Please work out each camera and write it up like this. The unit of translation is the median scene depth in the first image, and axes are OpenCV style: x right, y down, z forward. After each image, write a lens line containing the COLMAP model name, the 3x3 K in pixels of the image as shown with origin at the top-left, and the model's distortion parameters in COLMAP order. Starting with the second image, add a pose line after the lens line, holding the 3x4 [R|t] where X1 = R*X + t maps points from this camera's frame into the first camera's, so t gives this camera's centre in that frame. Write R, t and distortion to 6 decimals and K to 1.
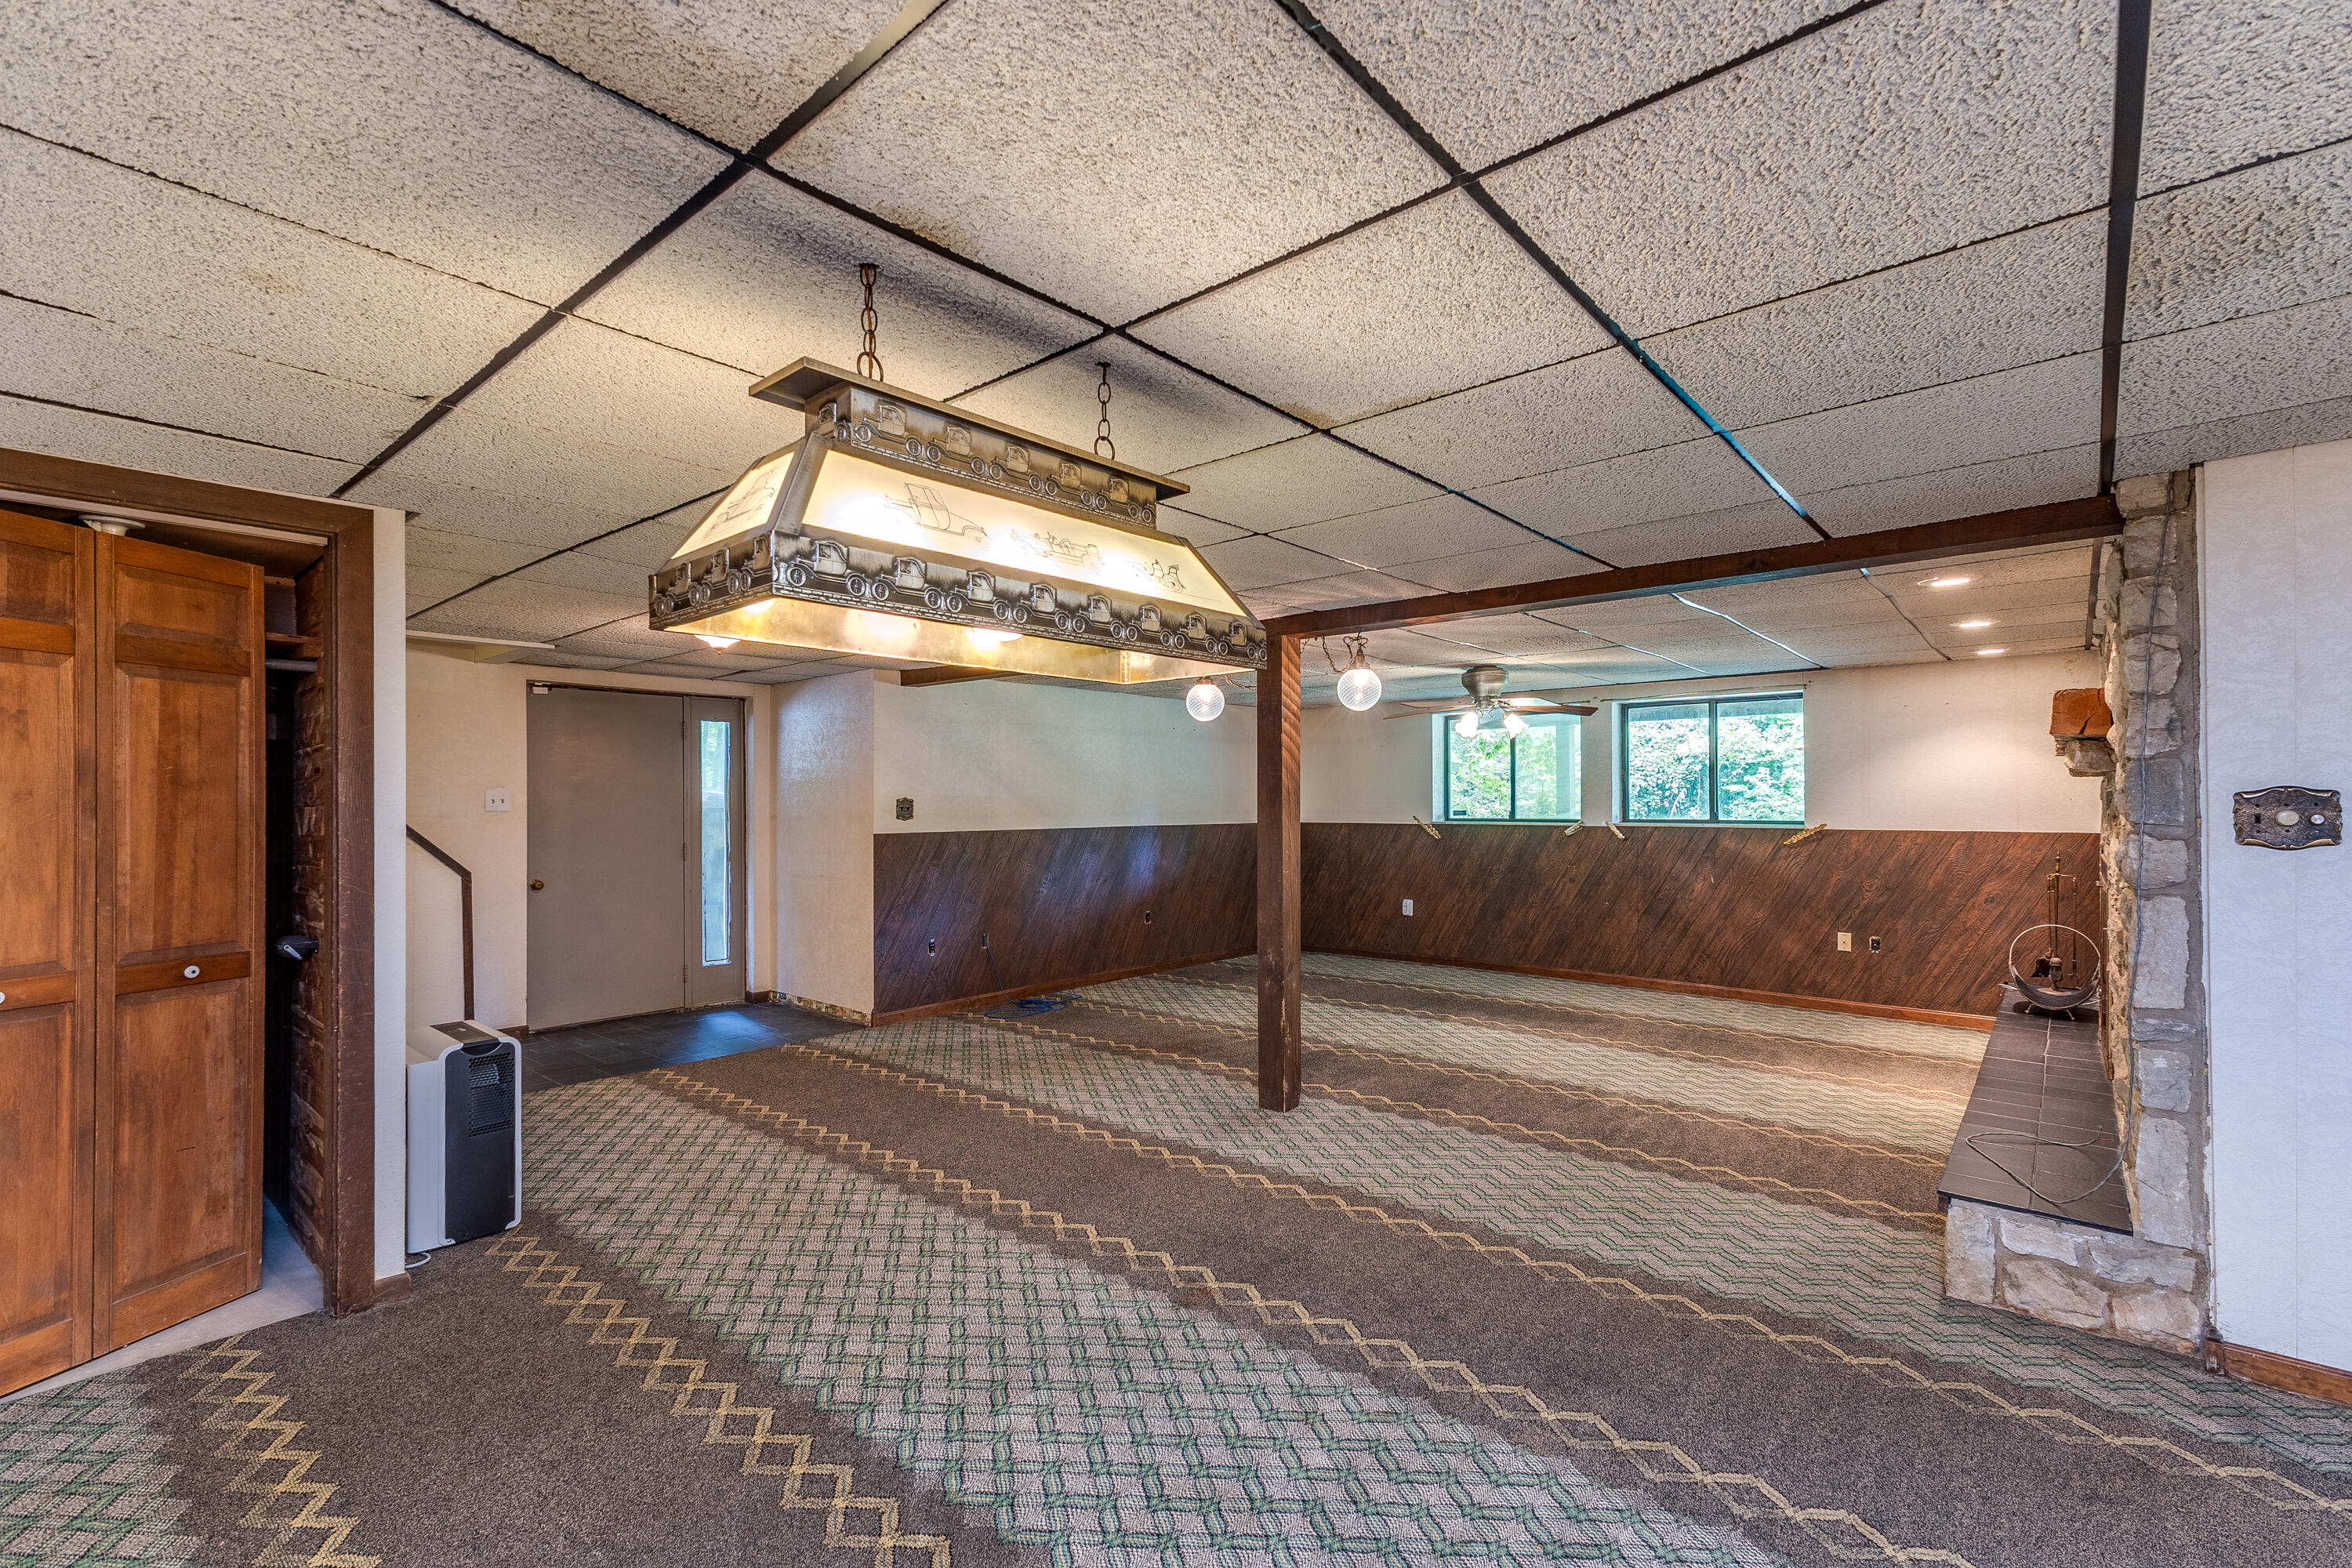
lens RADIAL K [[1027.8, 0, 1179.0], [0, 1027.8, 792.6], [0, 0, 1]] dist [0.008154, 0.000069]
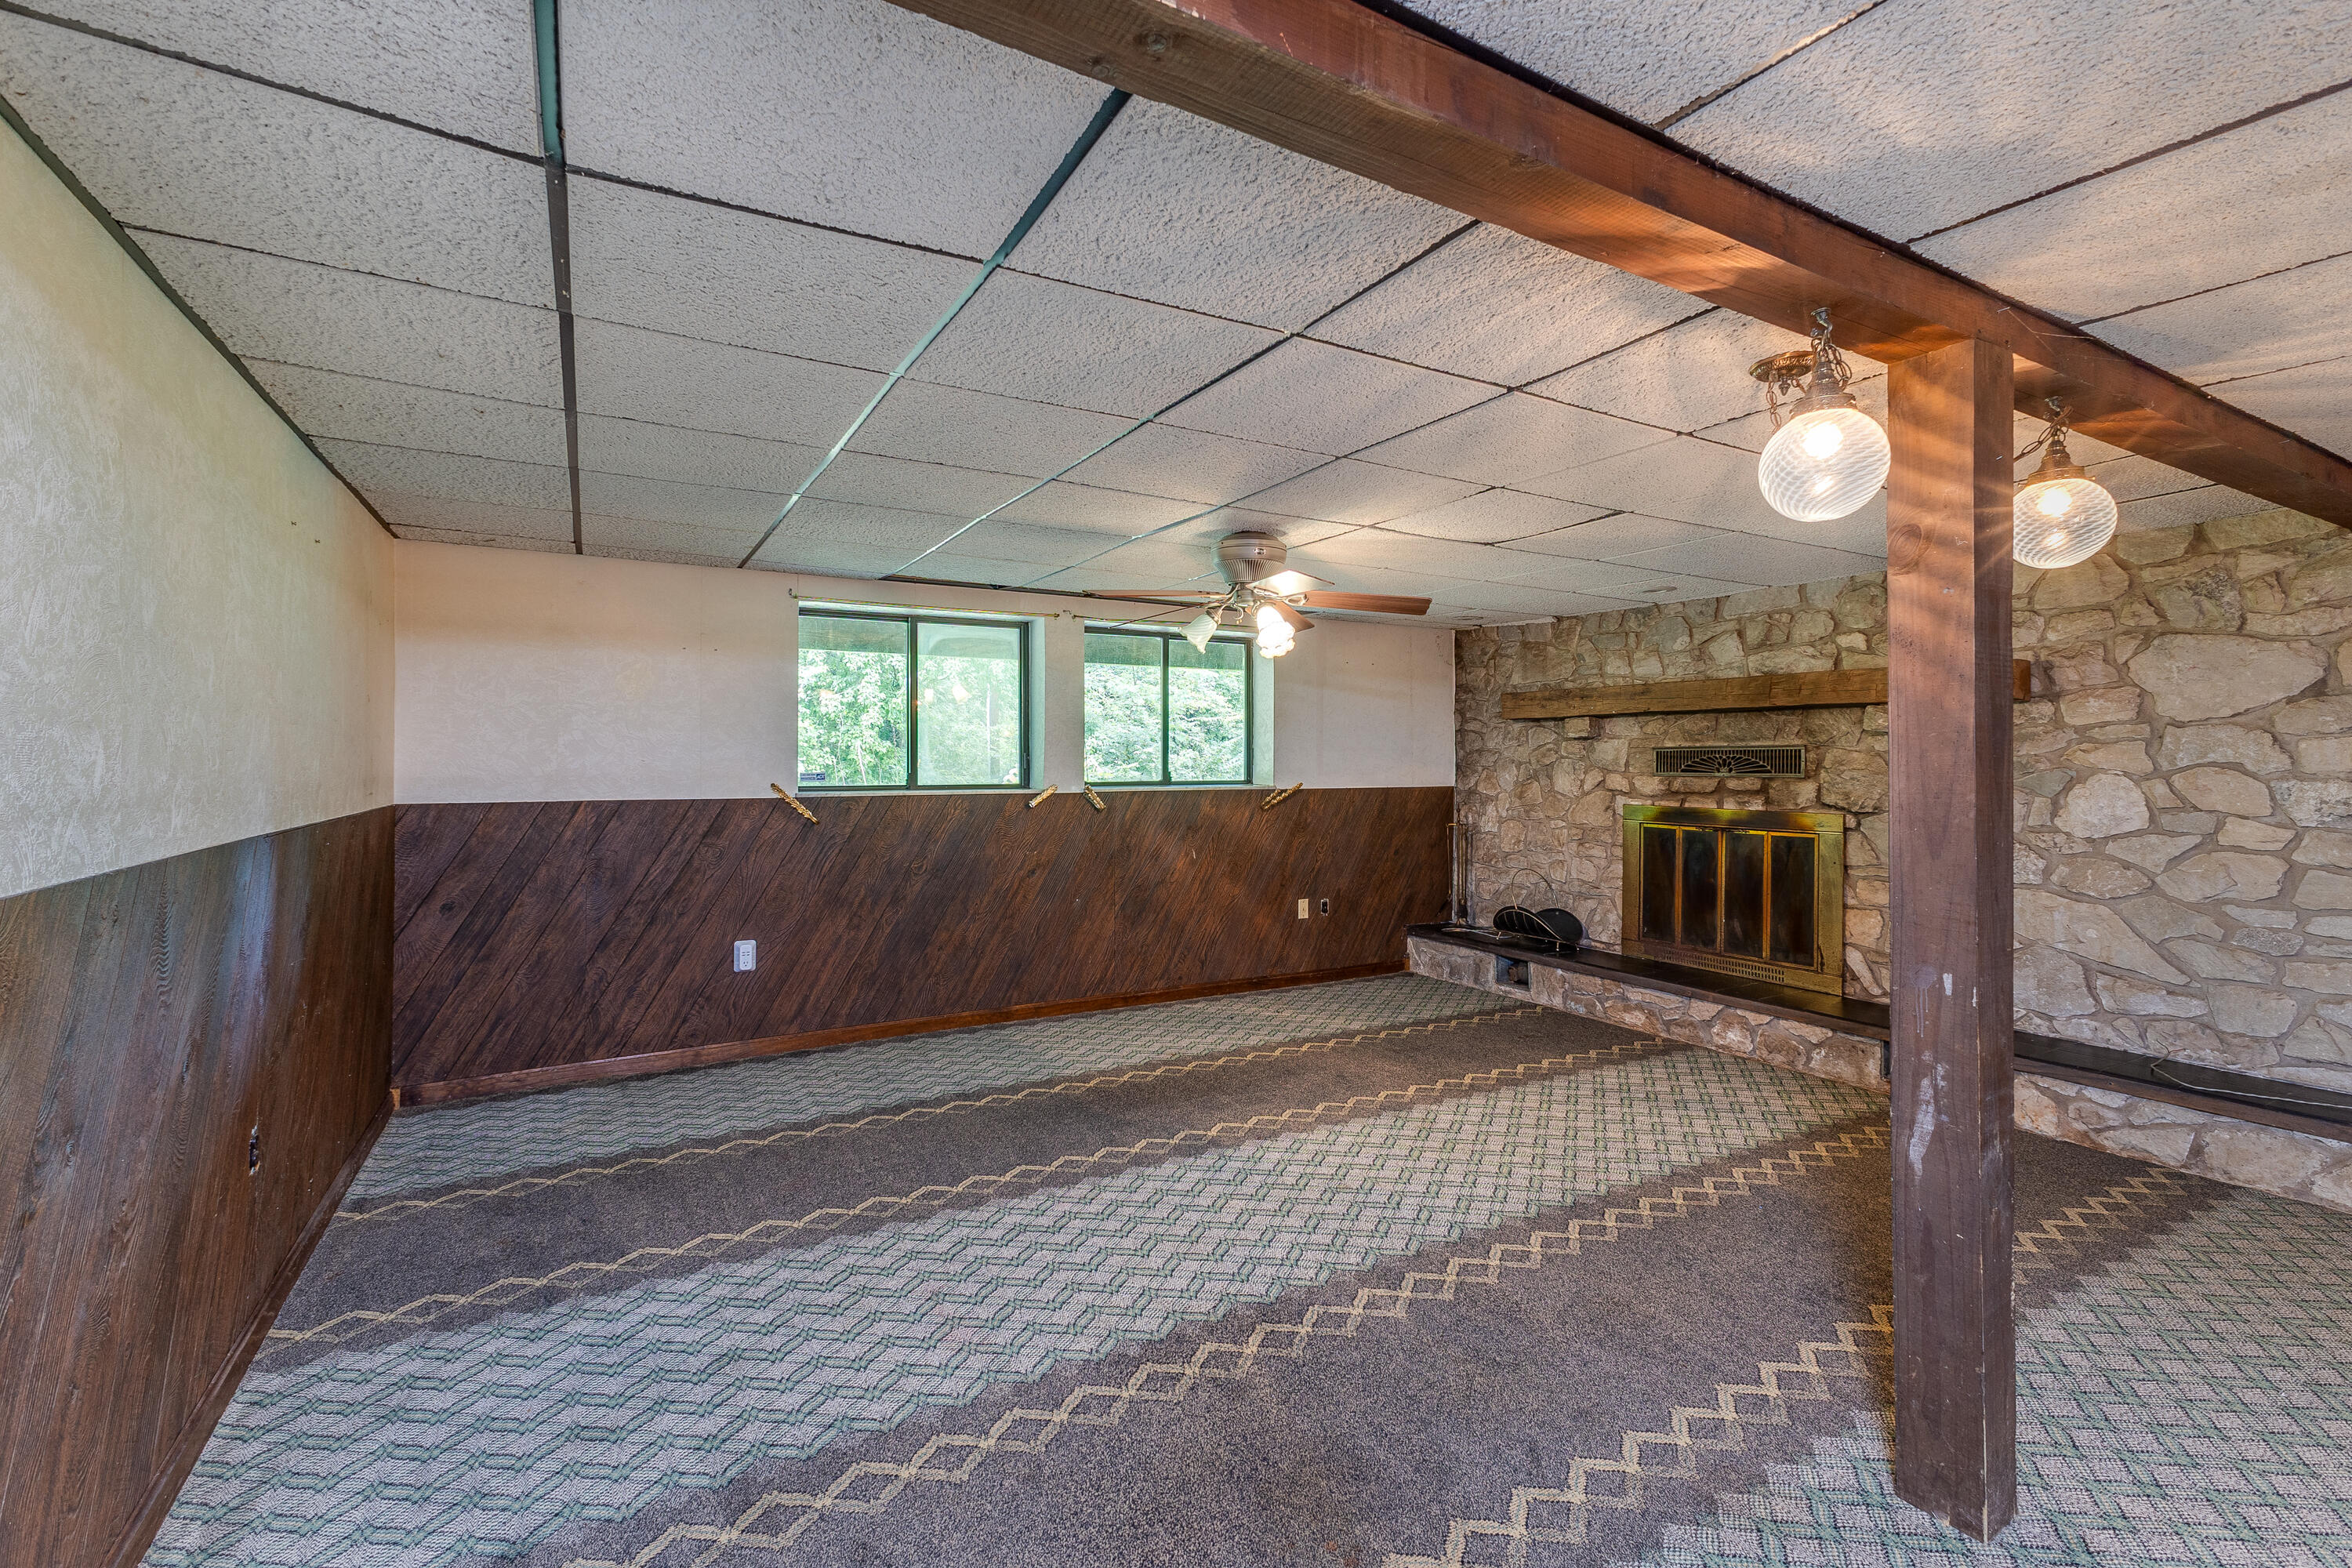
lens RADIAL K [[1031.4, 0, 1176.7], [0, 1031.4, 750.4], [0, 0, 1]] dist [0.006736, -0.000166]
pose [[0.329511, 0.011942, 0.944076, -0.232772], [-0.009476, 0.999911, -0.009341, 0.009674], [-0.944104, -0.005868, 0.329595, 0.687249]]
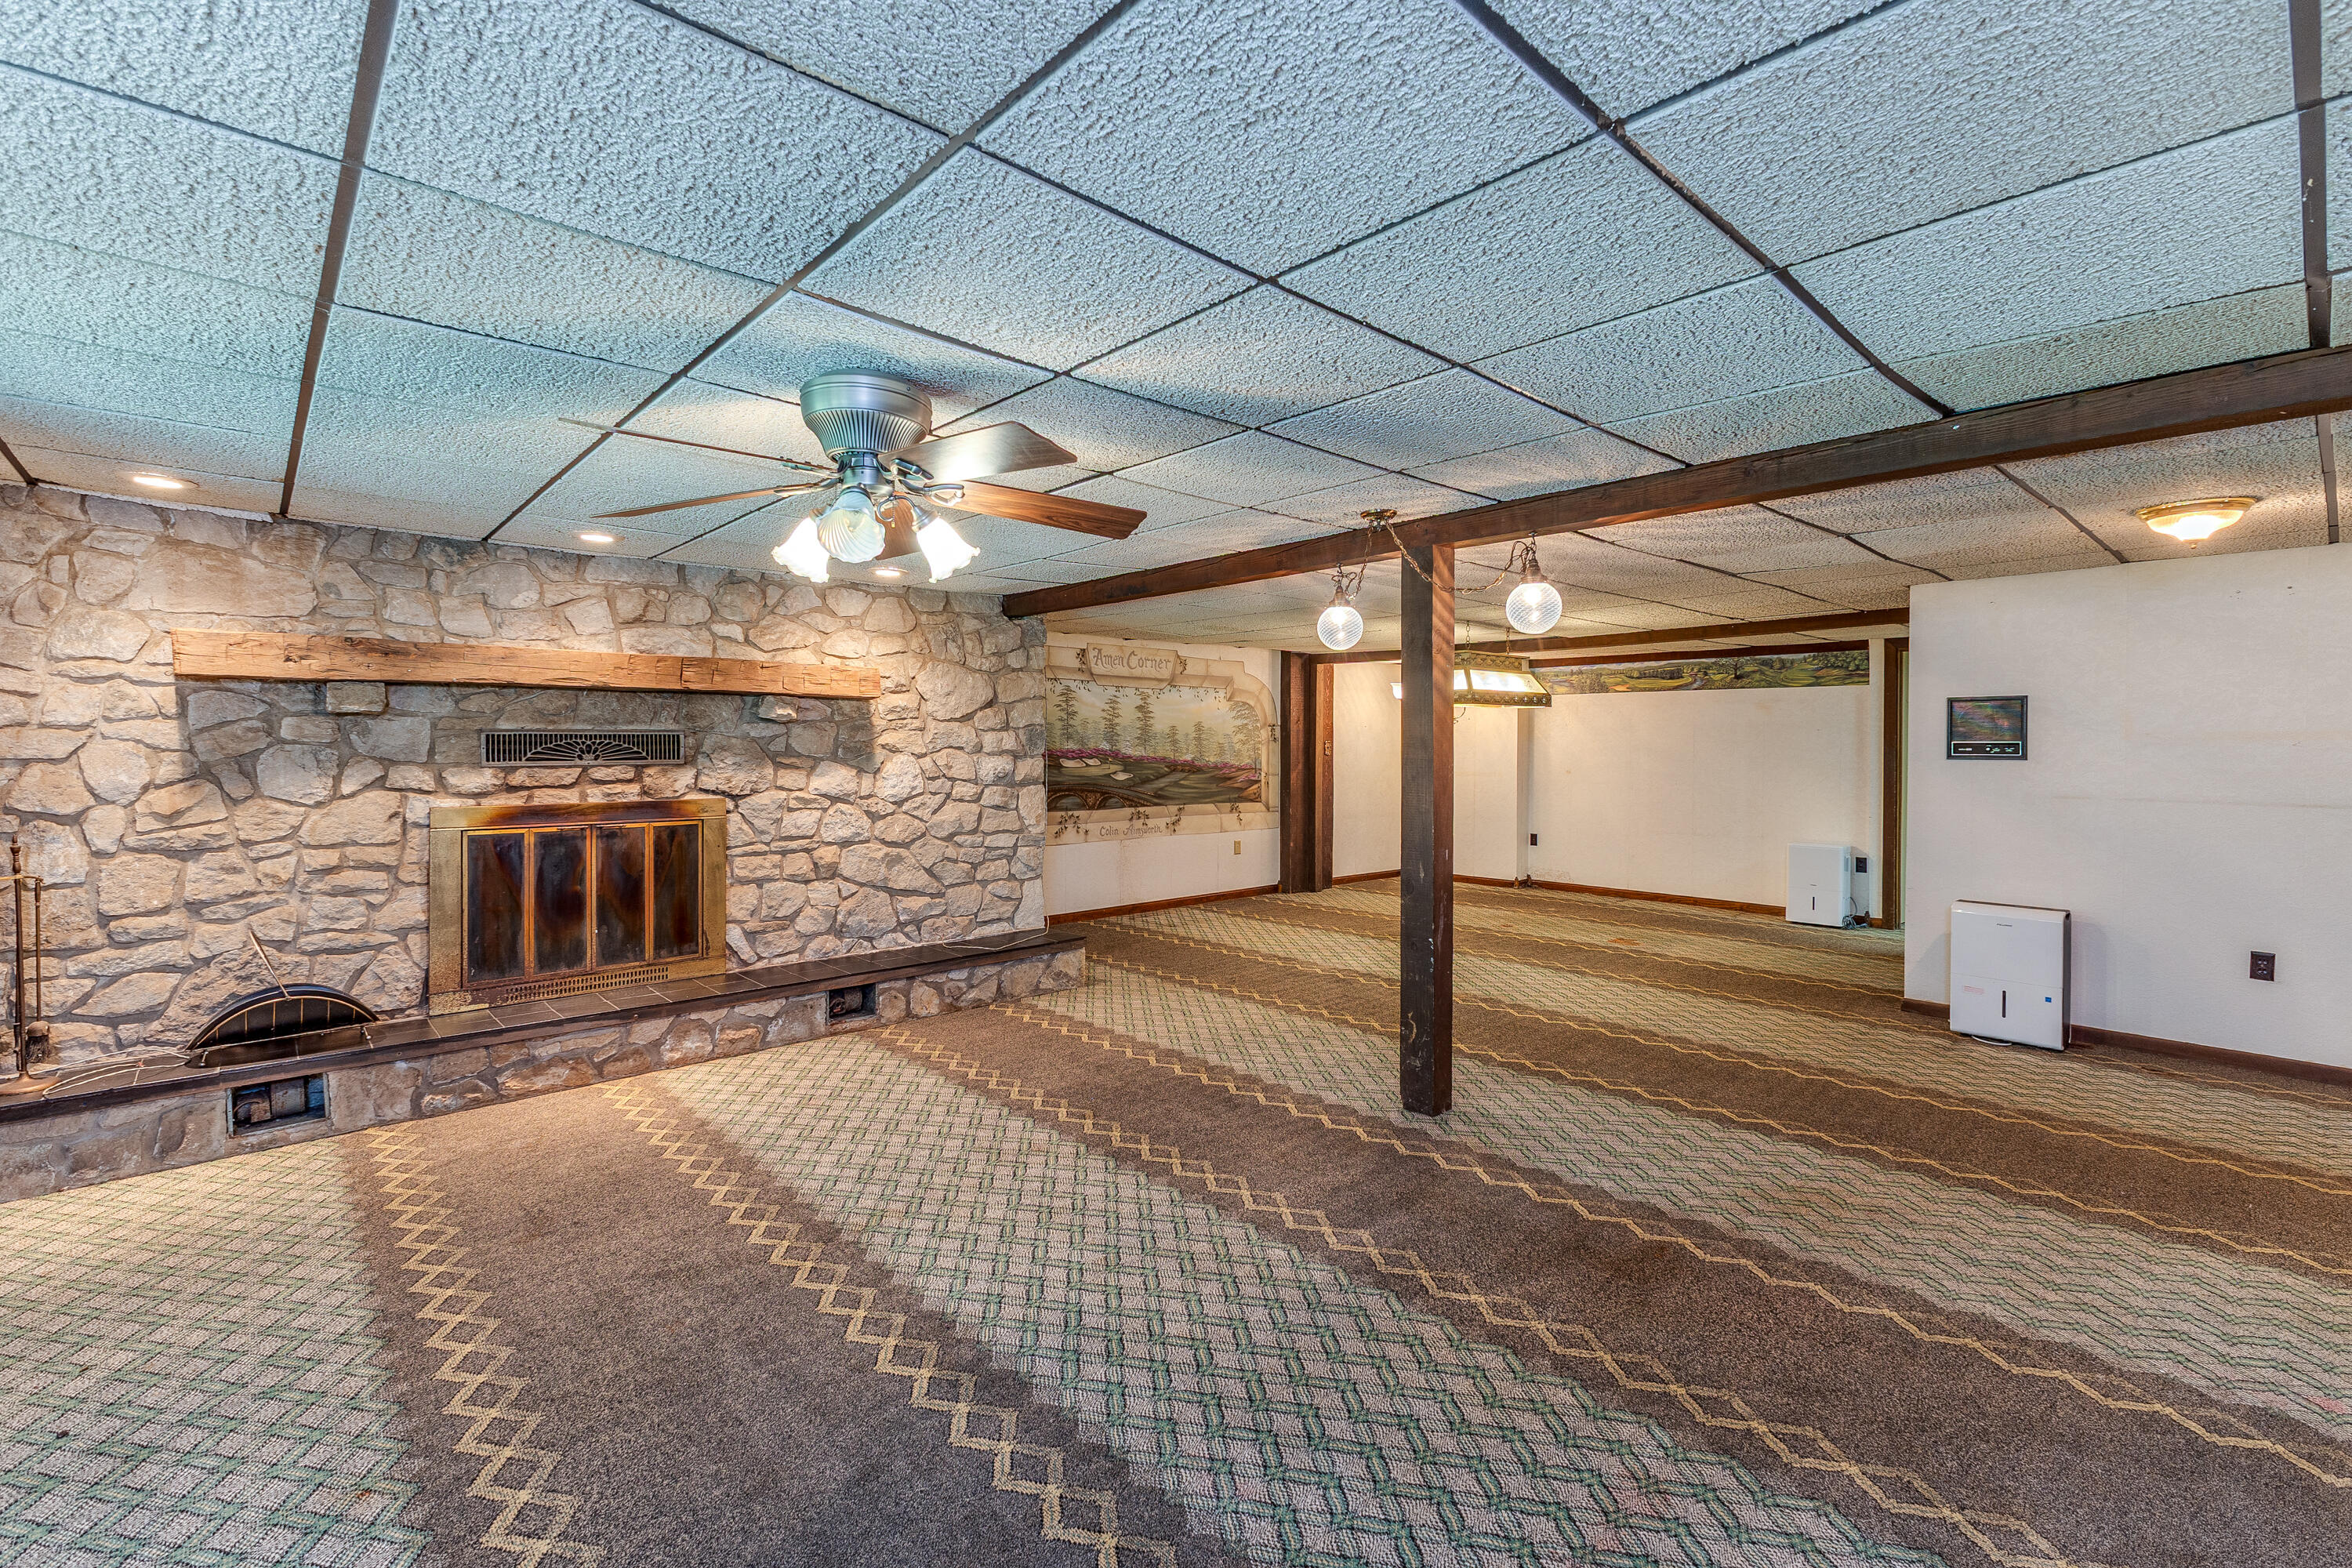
lens RADIAL K [[1031.4, 0, 1176.7], [0, 1031.4, 750.4], [0, 0, 1]] dist [0.006736, -0.000166]
pose [[-0.993101, 0.002595, 0.117232, 0.119689], [0.002590, 0.999997, -0.000190, 0.009855], [-0.117232, 0.000115, -0.993105, 1.101756]]
